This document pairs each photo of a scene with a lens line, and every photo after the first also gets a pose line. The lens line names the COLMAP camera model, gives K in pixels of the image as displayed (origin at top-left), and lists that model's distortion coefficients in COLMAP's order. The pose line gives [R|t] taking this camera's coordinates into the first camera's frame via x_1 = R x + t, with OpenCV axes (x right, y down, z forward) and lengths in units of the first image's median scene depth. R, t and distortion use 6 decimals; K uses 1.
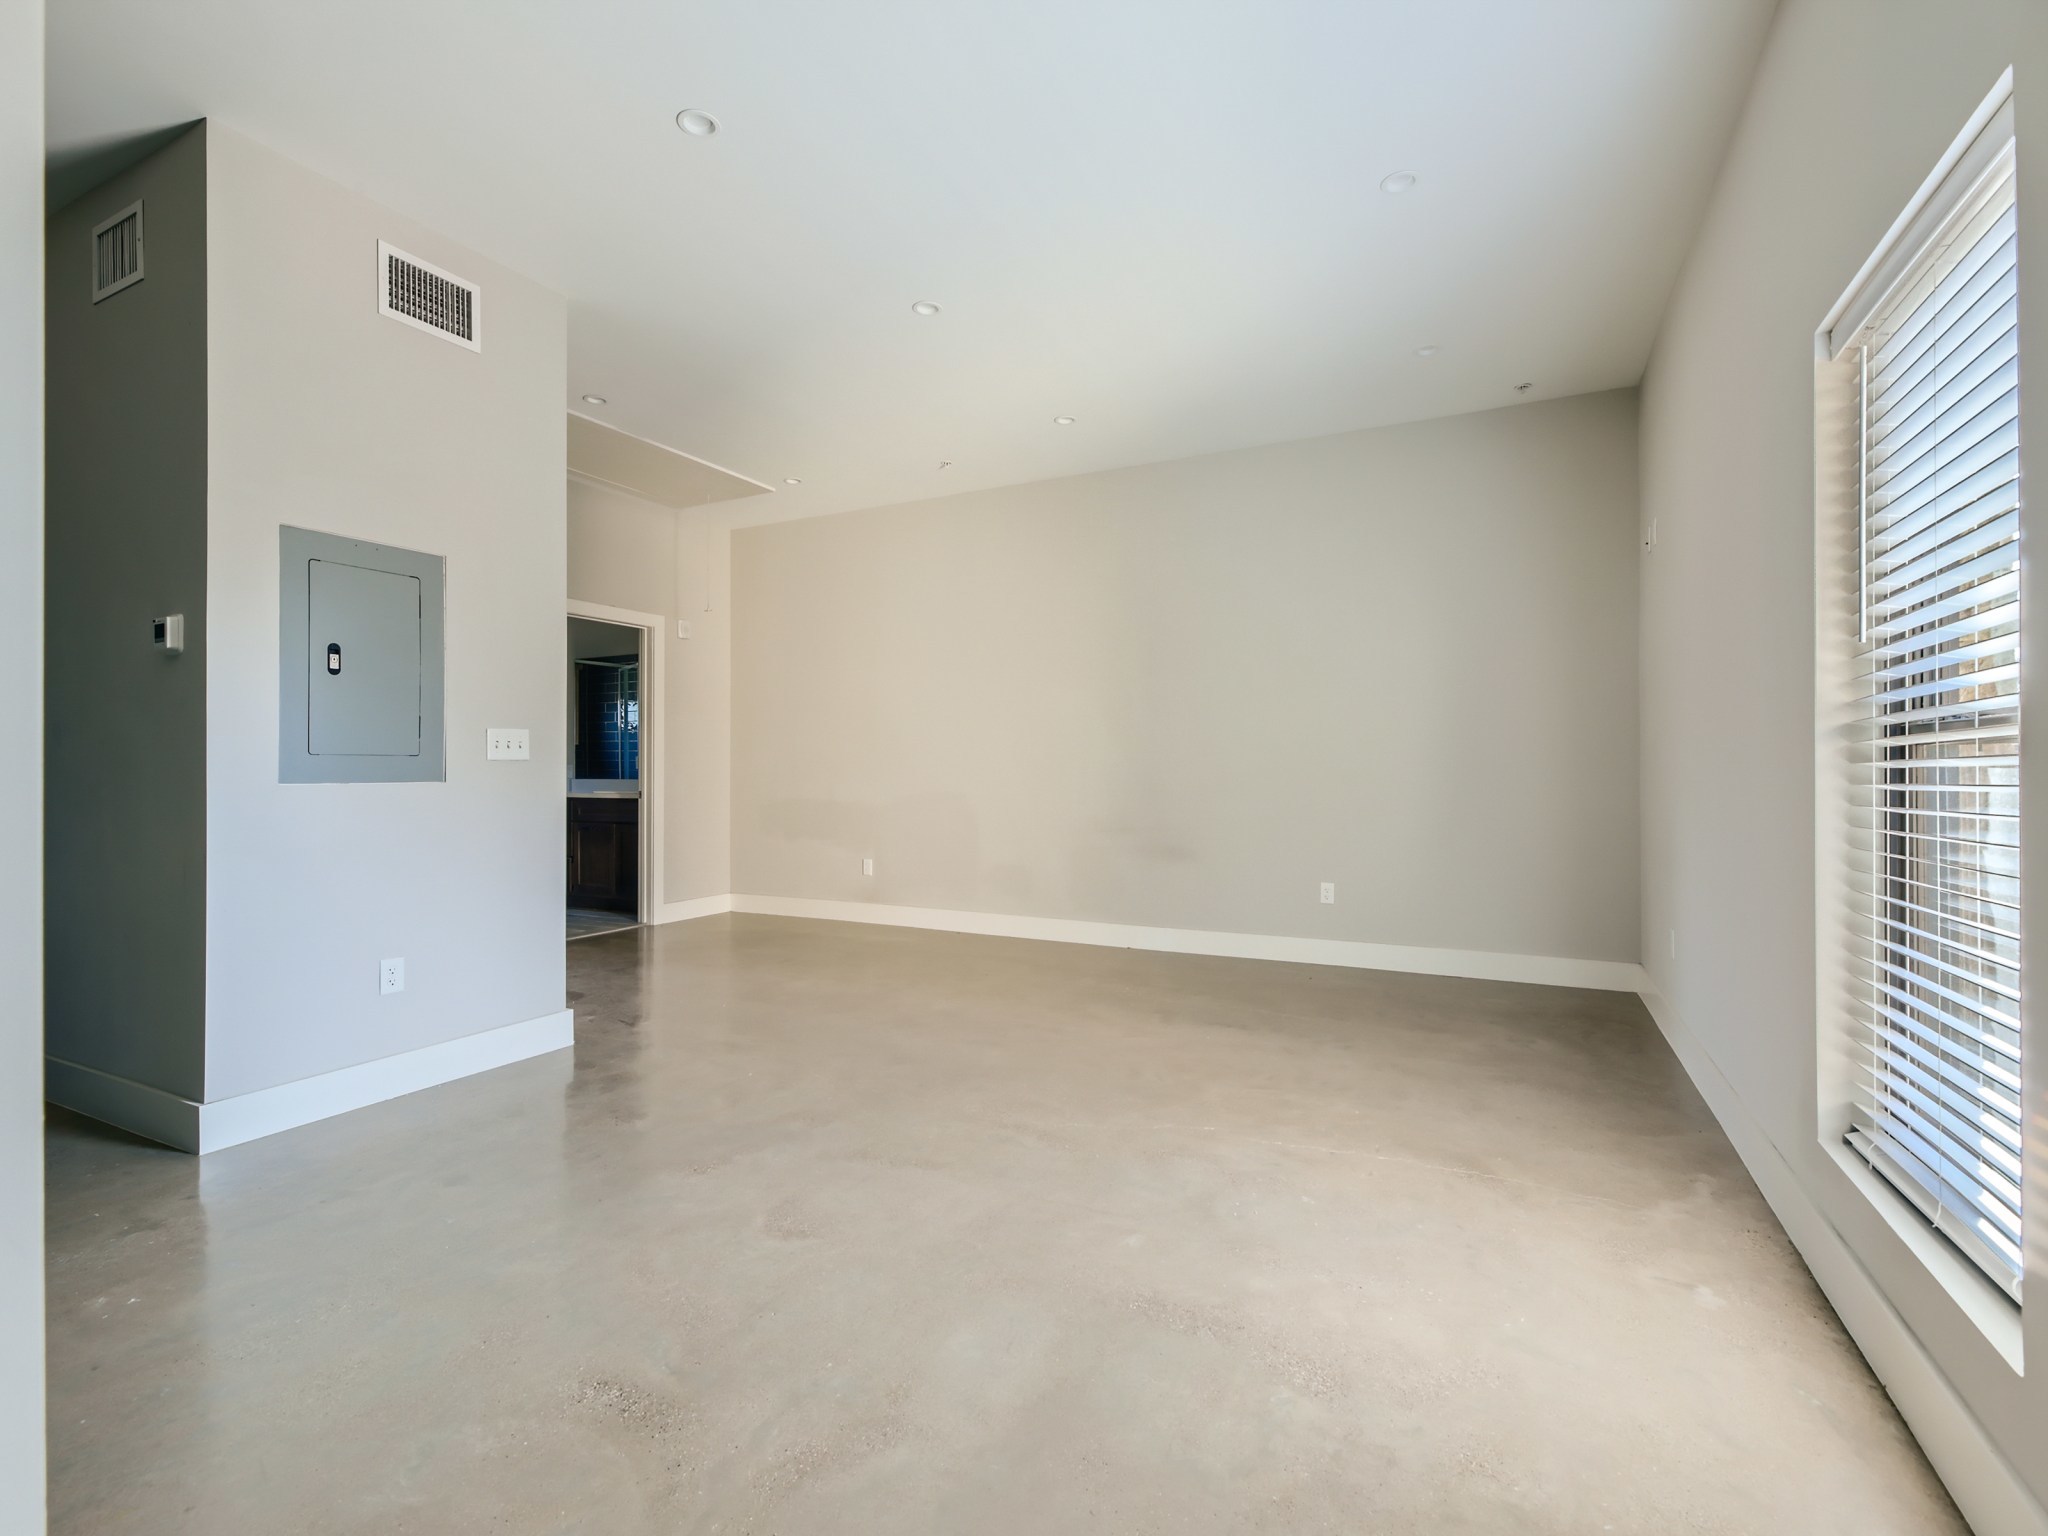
lens RADIAL K [[928.1, 0, 1024.0], [0, 928.1, 768.0], [0, 0, 1]] dist [0.002505, -0.000096]
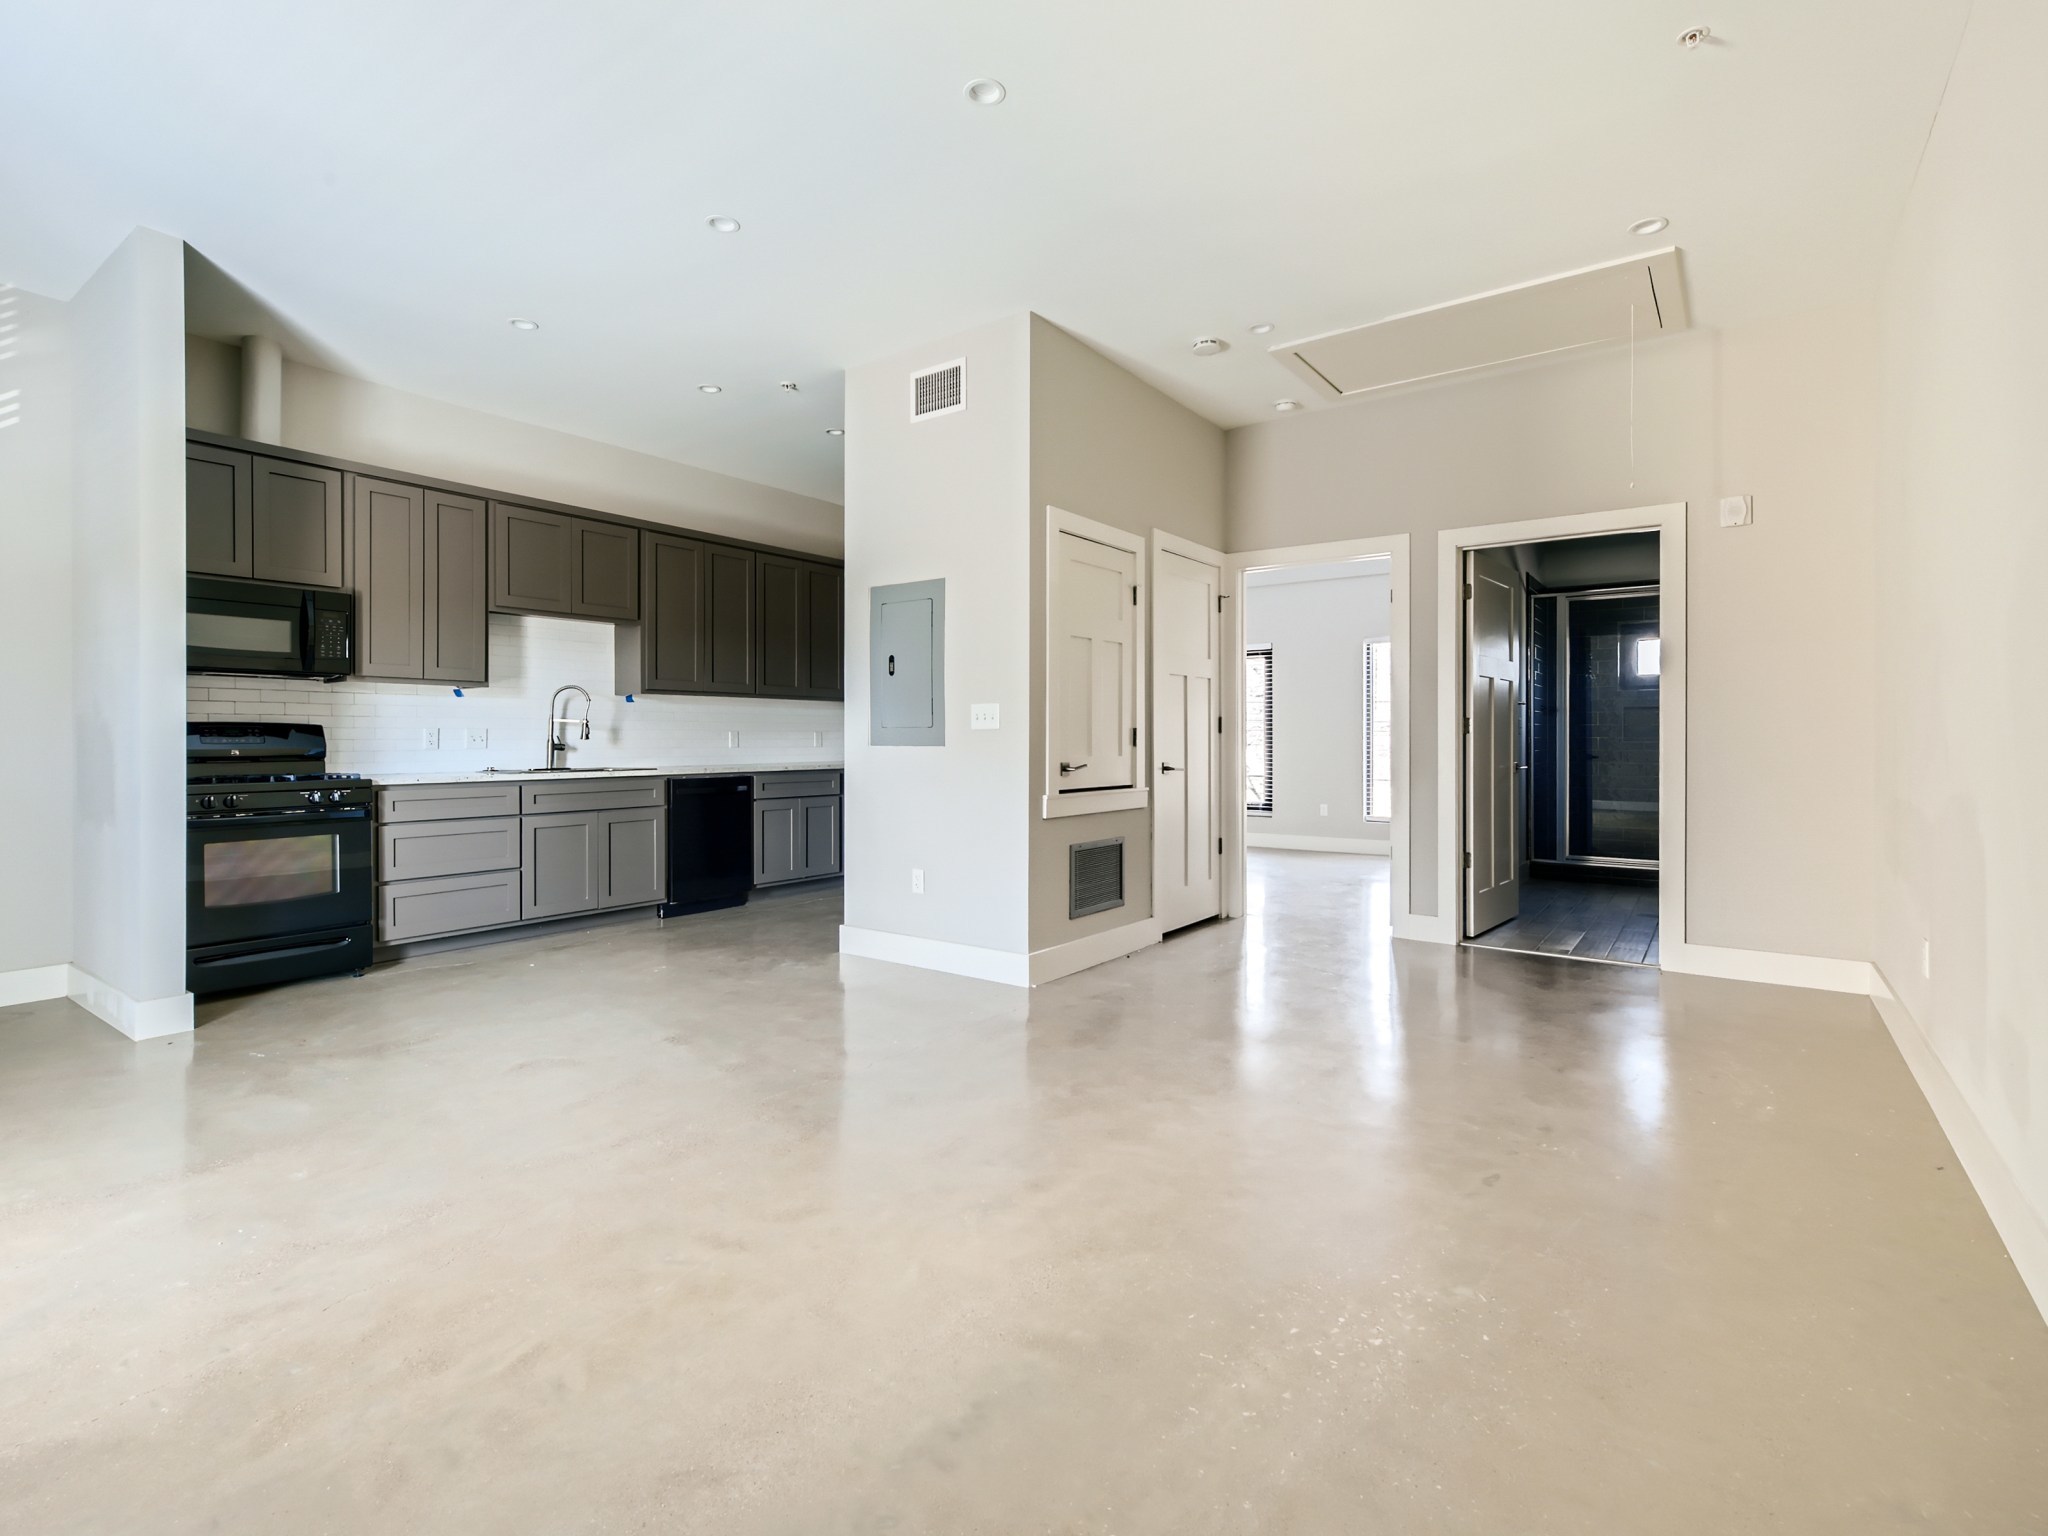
lens RADIAL K [[959.0, 0, 1029.1], [0, 959.0, 741.2], [0, 0, 1]] dist [0.000046, -0.000095]
pose [[-0.149566, 0.004105, -0.988743, 0.756532], [0.002114, 0.999990, 0.003832, 0.002183], [0.988750, -0.001517, -0.149573, 1.391909]]
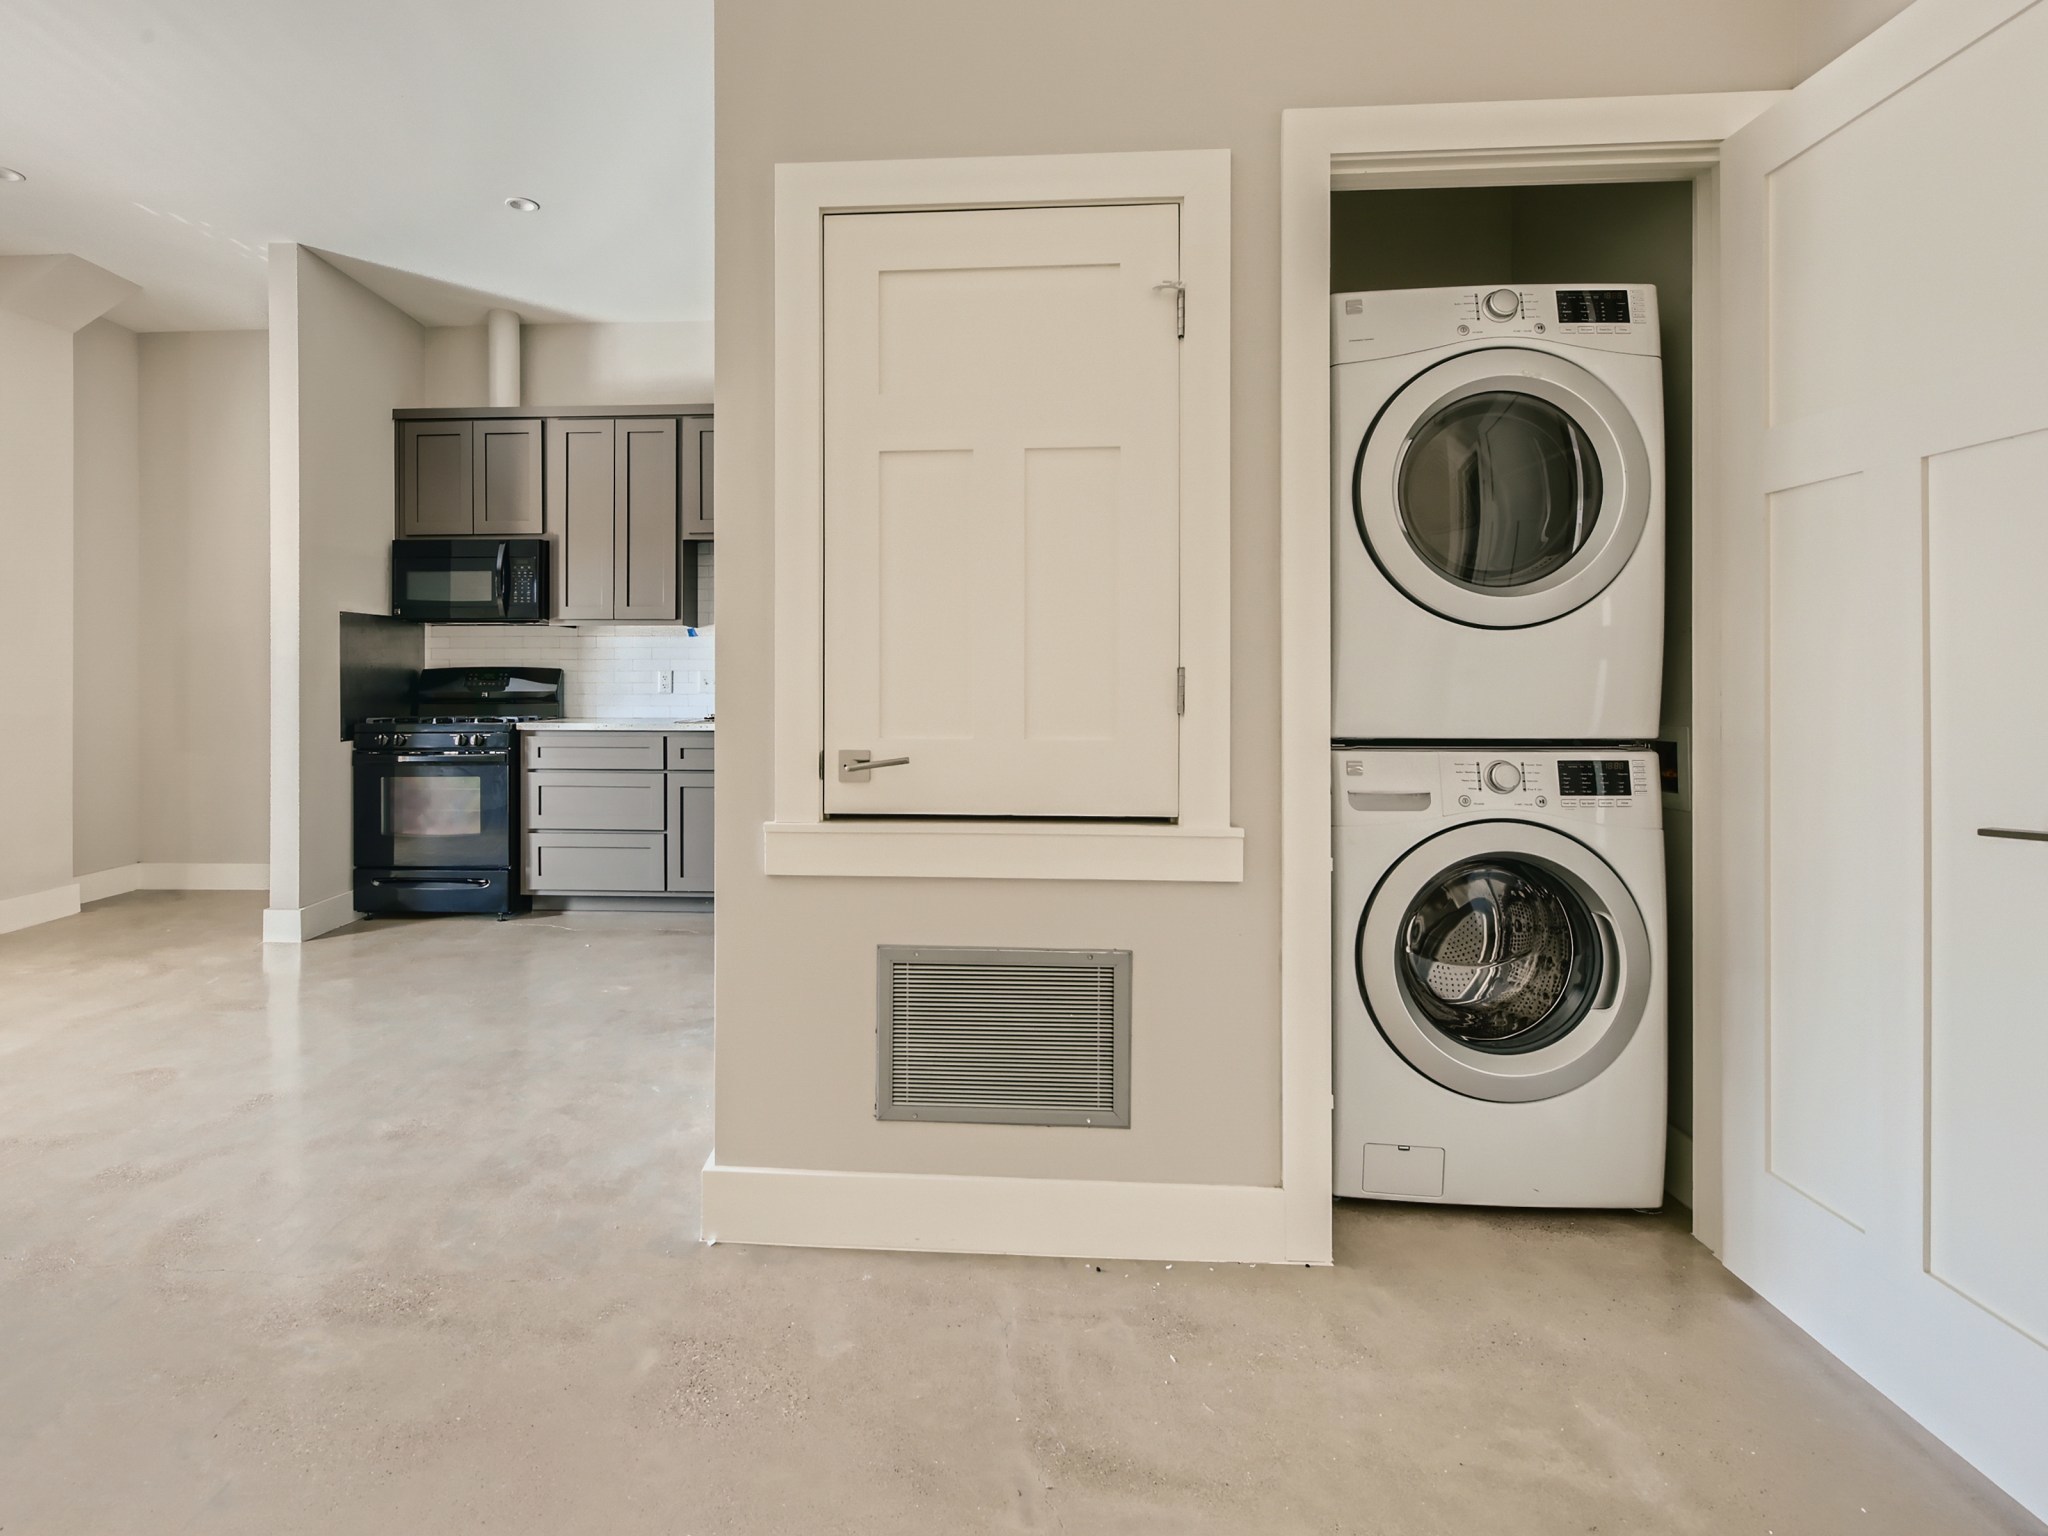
lens RADIAL K [[1043.8, 0, 905.3], [0, 1043.8, 672.9], [0, 0, 1]] dist [0.002690, -0.000164]
pose [[-0.916367, 0.000584, -0.400338, -0.425958], [0.001939, 0.999994, -0.002980, -0.007147], [0.400334, -0.003507, -0.916363, 1.853798]]
